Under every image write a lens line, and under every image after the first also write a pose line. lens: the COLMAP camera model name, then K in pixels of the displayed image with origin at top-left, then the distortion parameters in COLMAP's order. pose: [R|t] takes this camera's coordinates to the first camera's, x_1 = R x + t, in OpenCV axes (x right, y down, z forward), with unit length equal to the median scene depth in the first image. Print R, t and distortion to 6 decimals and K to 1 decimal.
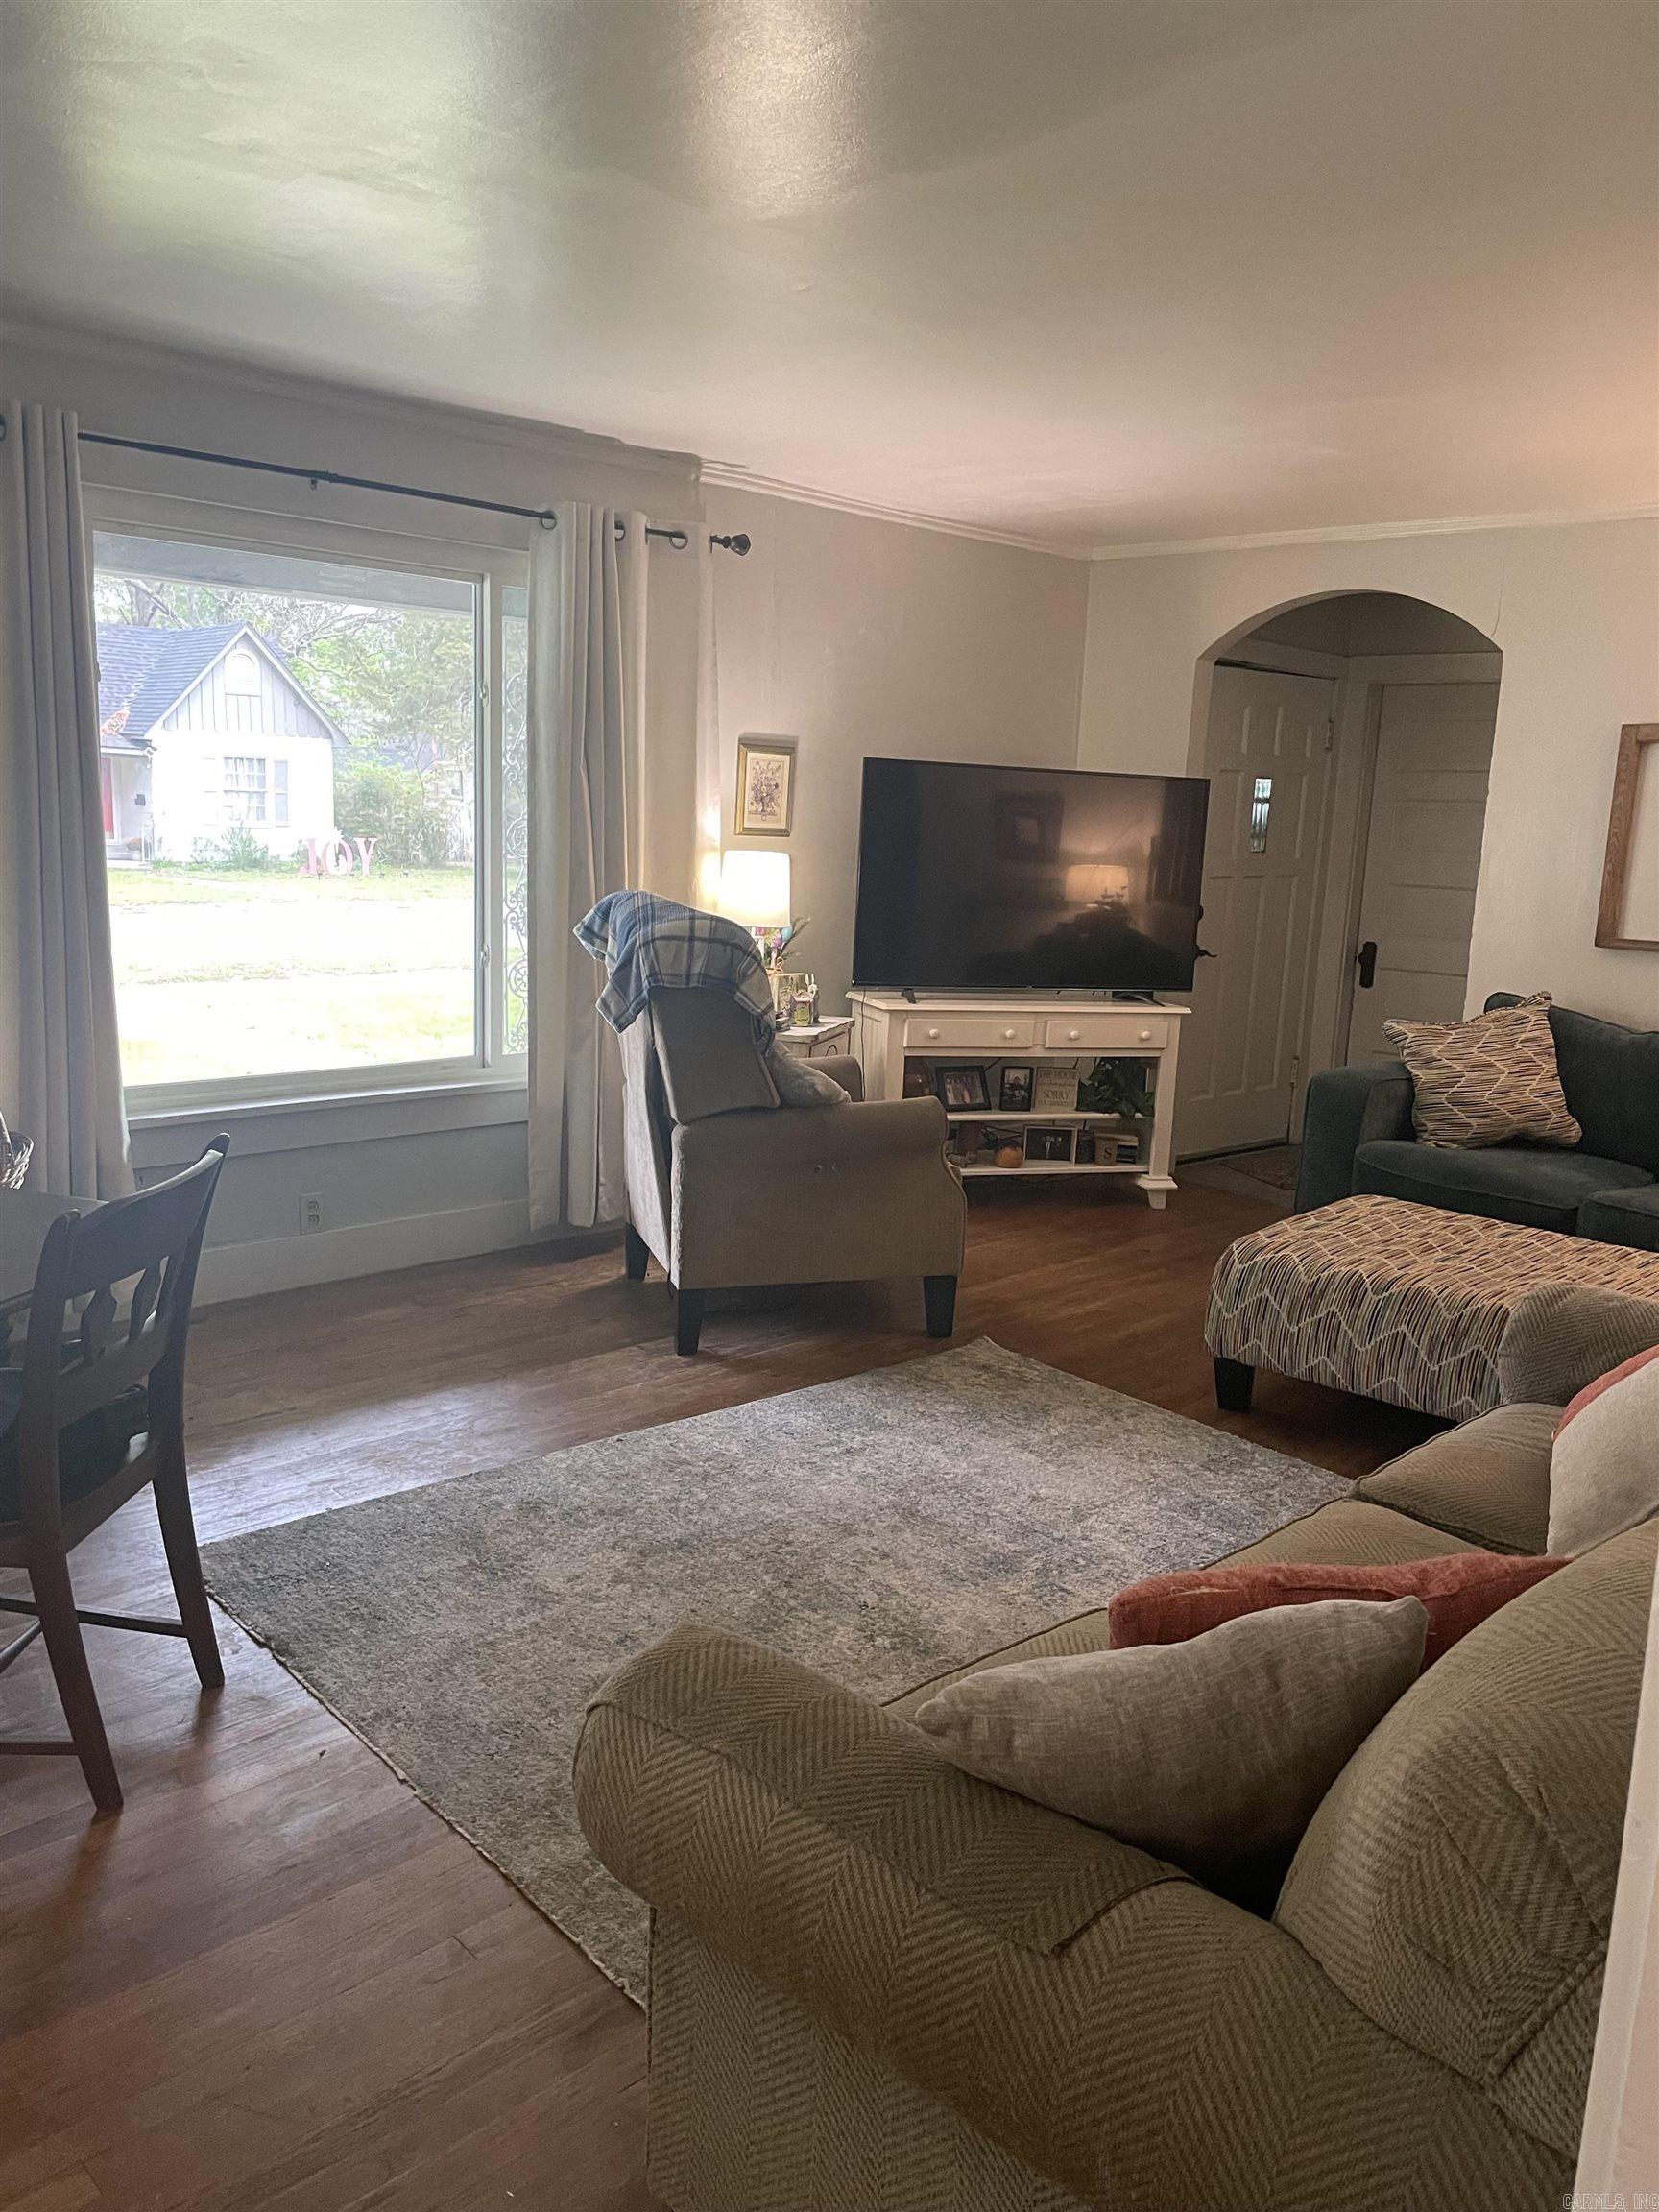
lens RADIAL K [[1758.0, 0, 832.6], [0, 1758.0, 1109.2], [0, 0, 1]] dist [0.173678, 0.000094]
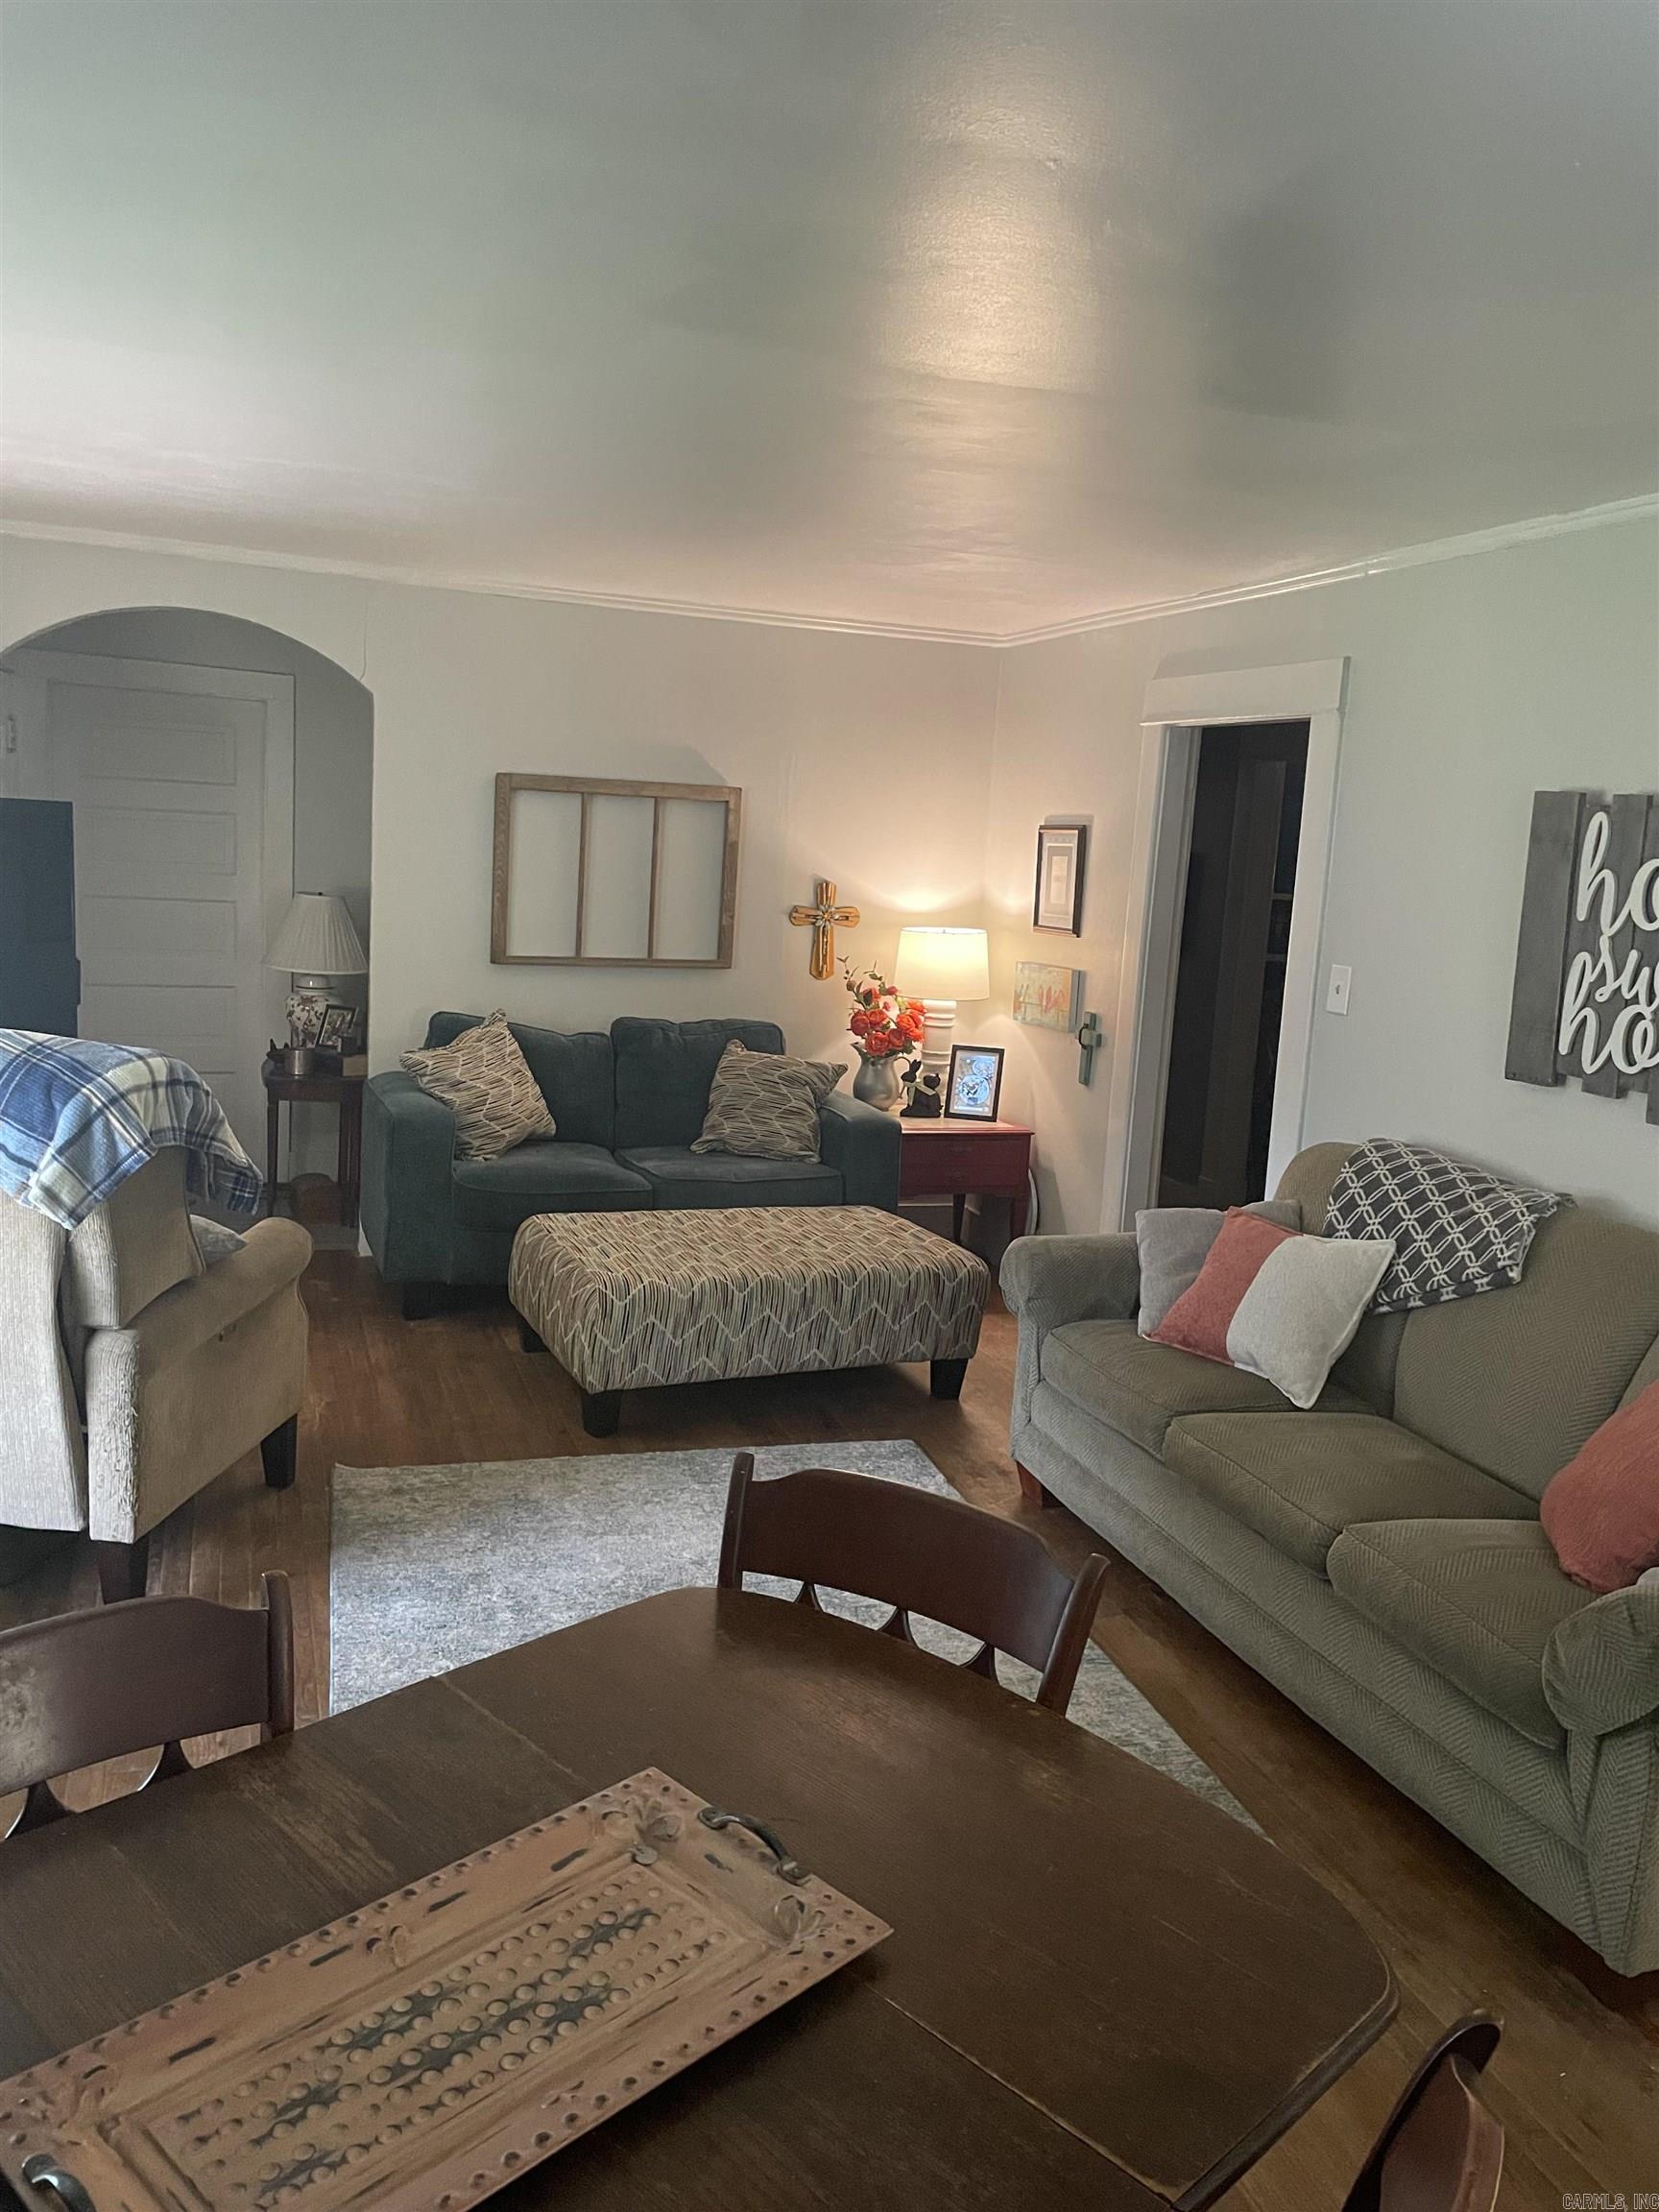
lens RADIAL K [[1758.0, 0, 832.6], [0, 1758.0, 1109.2], [0, 0, 1]] dist [0.173678, 0.000094]
pose [[0.417955, -0.171067, 0.892216, -0.649865], [0.123512, 0.983692, 0.130747, -0.151268], [-0.900032, 0.055553, 0.432268, 0.398042]]
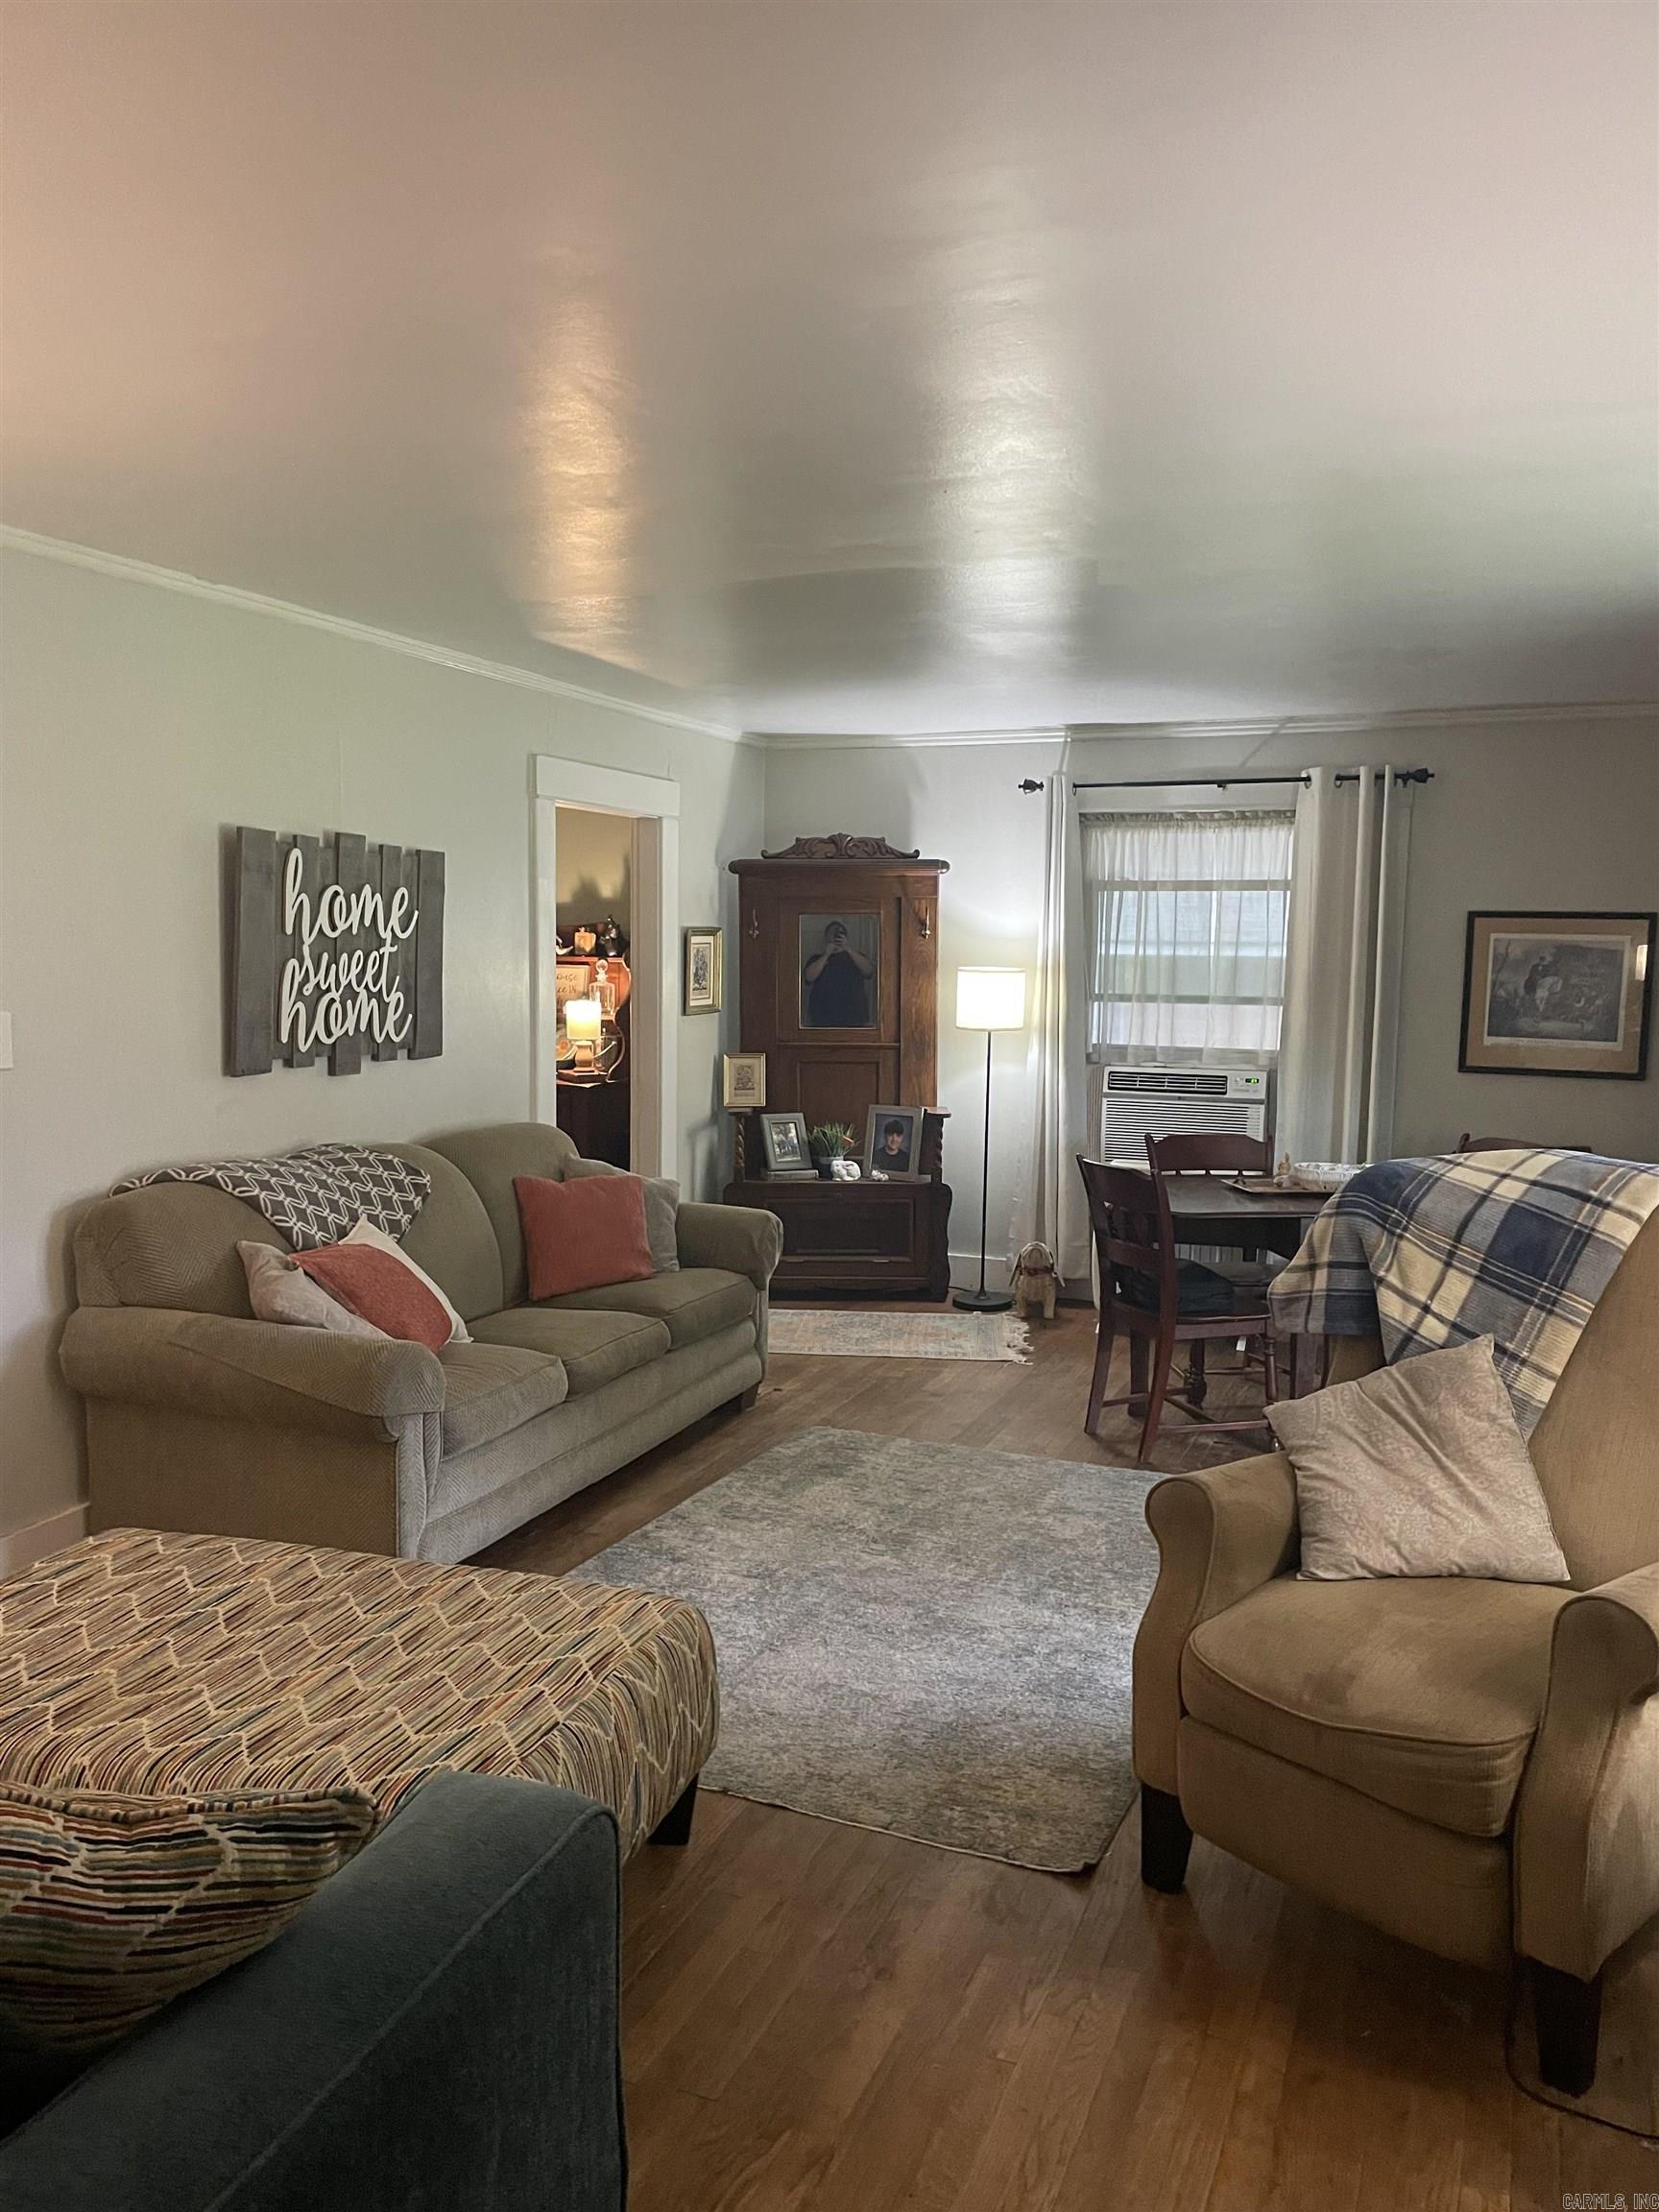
lens RADIAL K [[1758.0, 0, 832.6], [0, 1758.0, 1109.2], [0, 0, 1]] dist [0.173678, 0.000094]
pose [[-0.915498, -0.009129, -0.402218, 0.457568], [-0.116879, 0.962660, 0.244181, -0.286133], [0.384970, 0.270558, -0.882381, 1.586132]]
